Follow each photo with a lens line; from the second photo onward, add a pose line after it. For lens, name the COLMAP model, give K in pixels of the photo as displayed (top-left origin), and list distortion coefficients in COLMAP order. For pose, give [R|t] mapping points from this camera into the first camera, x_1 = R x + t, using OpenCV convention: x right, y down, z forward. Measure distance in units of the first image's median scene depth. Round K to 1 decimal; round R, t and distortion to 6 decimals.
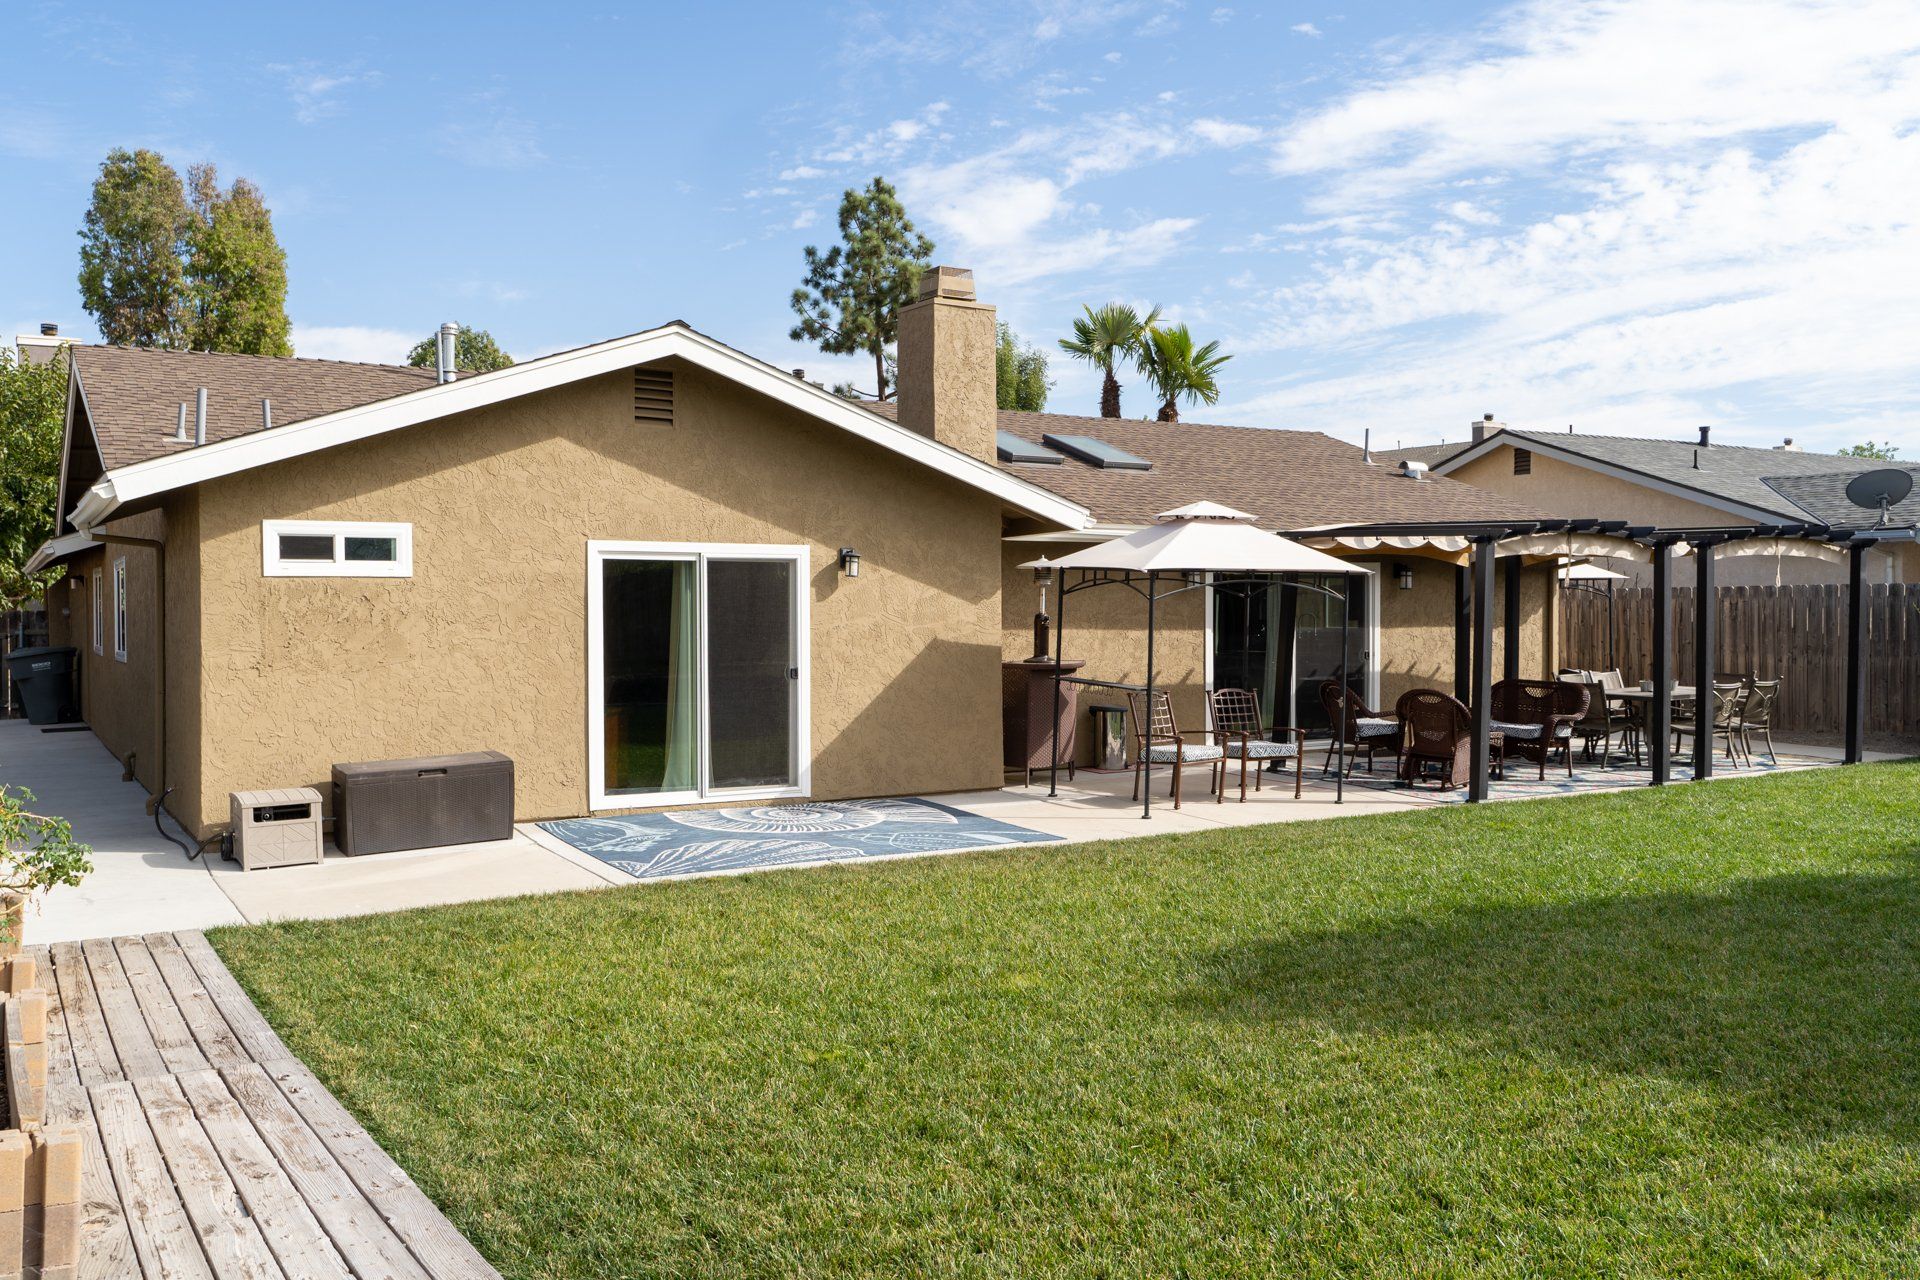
lens RADIAL K [[1536.5, 0, 963.0], [0, 1536.5, 645.8], [0, 0, 1]] dist [0.000927, -0.000506]
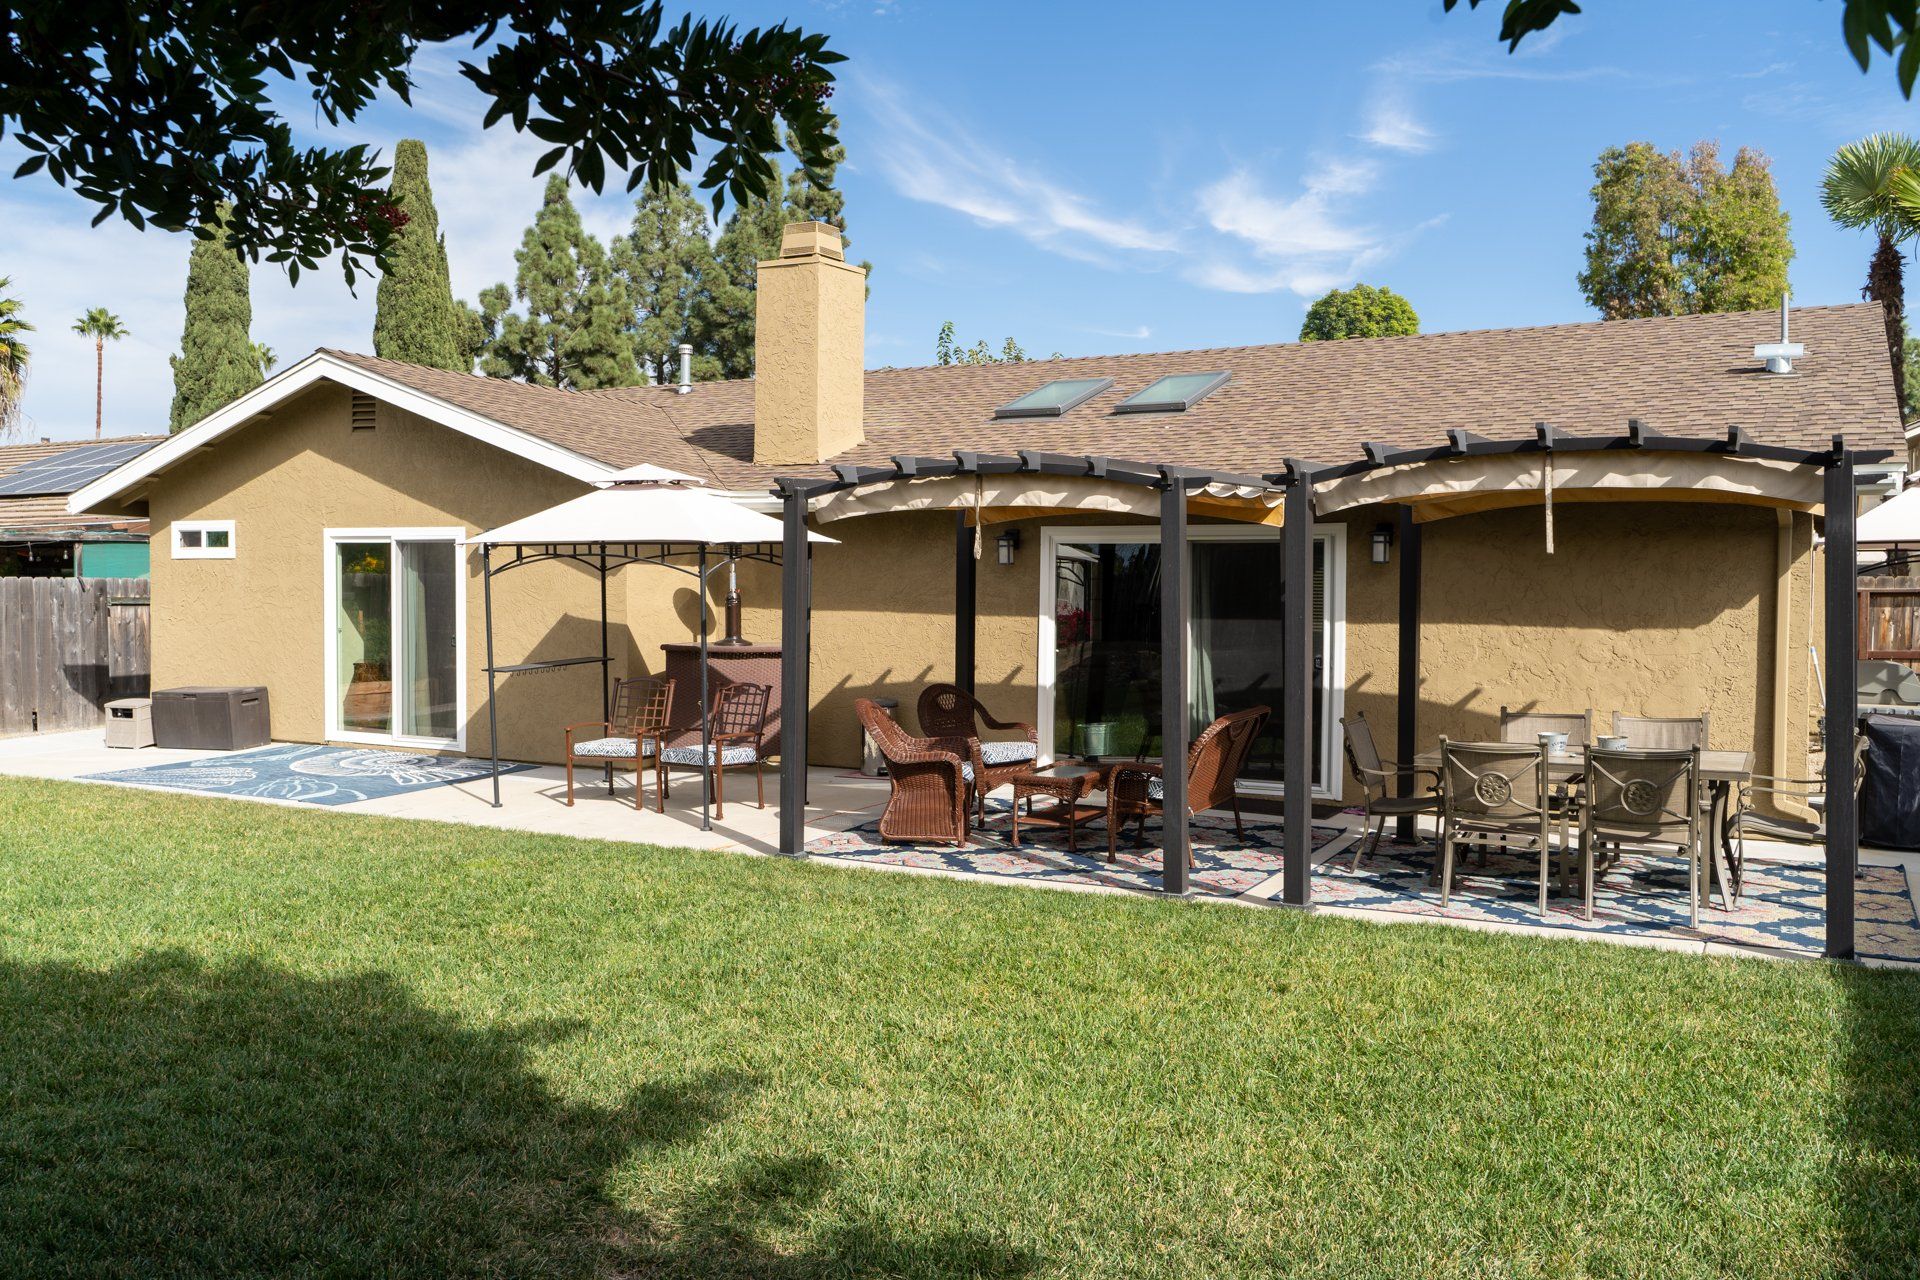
lens RADIAL K [[1536.5, 0, 963.0], [0, 1536.5, 645.8], [0, 0, 1]] dist [0.000927, -0.000506]
pose [[0.520654, 0.040264, -0.852818, 0.988489], [-0.030427, 0.999128, 0.028595, -0.020822], [0.853225, 0.011061, 0.521425, 0.689239]]
